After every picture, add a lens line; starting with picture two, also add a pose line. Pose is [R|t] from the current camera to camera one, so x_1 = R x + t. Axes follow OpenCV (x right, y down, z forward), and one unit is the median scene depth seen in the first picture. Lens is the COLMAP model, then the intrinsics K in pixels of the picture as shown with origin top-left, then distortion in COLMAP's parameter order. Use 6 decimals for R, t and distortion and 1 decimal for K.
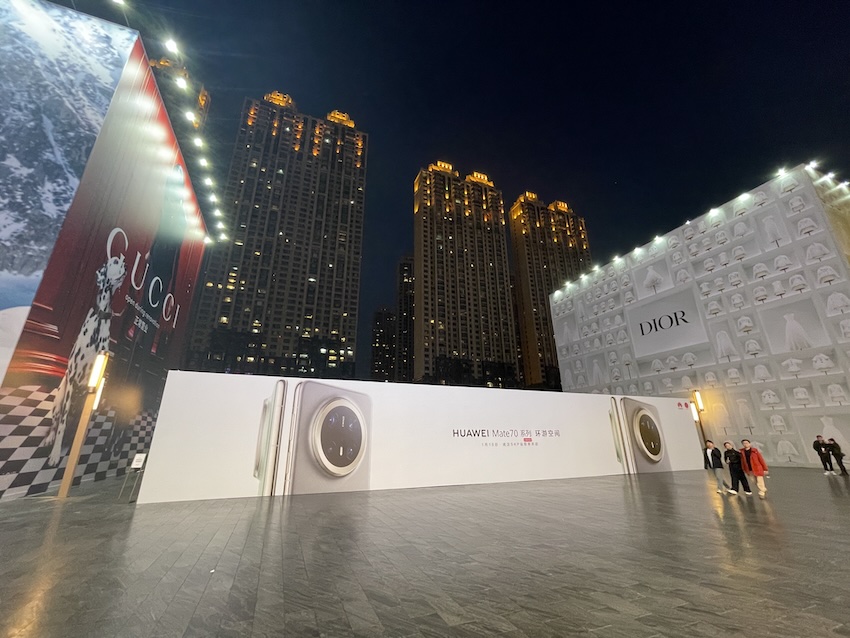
lens RADIAL K [[340.5, 0, 424.0], [0, 340.5, 319.8], [0, 0, 1]] dist [-0.009046, 0.000148]
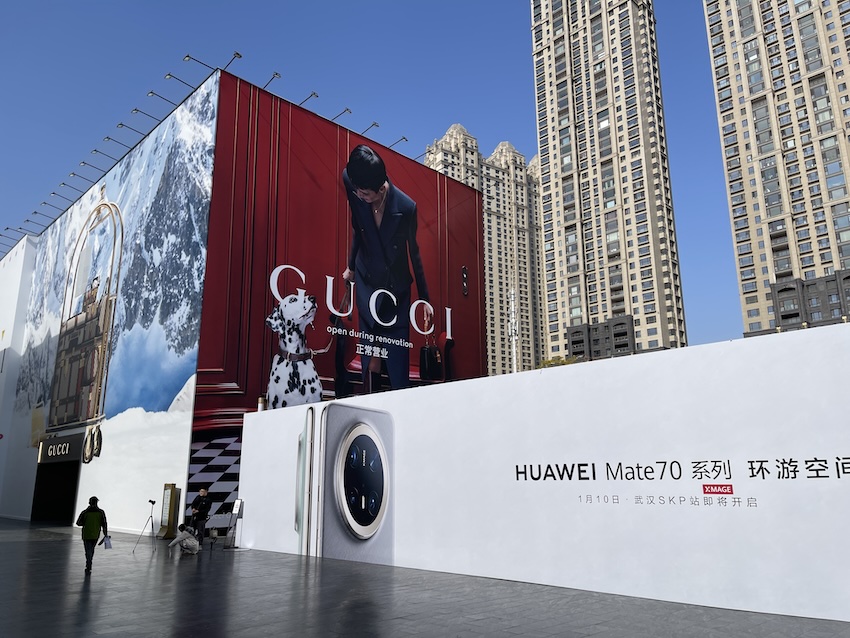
lens RADIAL K [[632.6, 0, 424.9], [0, 632.6, 321.2], [0, 0, 1]] dist [0.003518, -0.000267]
pose [[0.391098, -0.223795, -0.892725, 0.830341], [0.307269, 0.946080, -0.102558, 0.186769], [0.867542, -0.234196, 0.438775, 0.557932]]
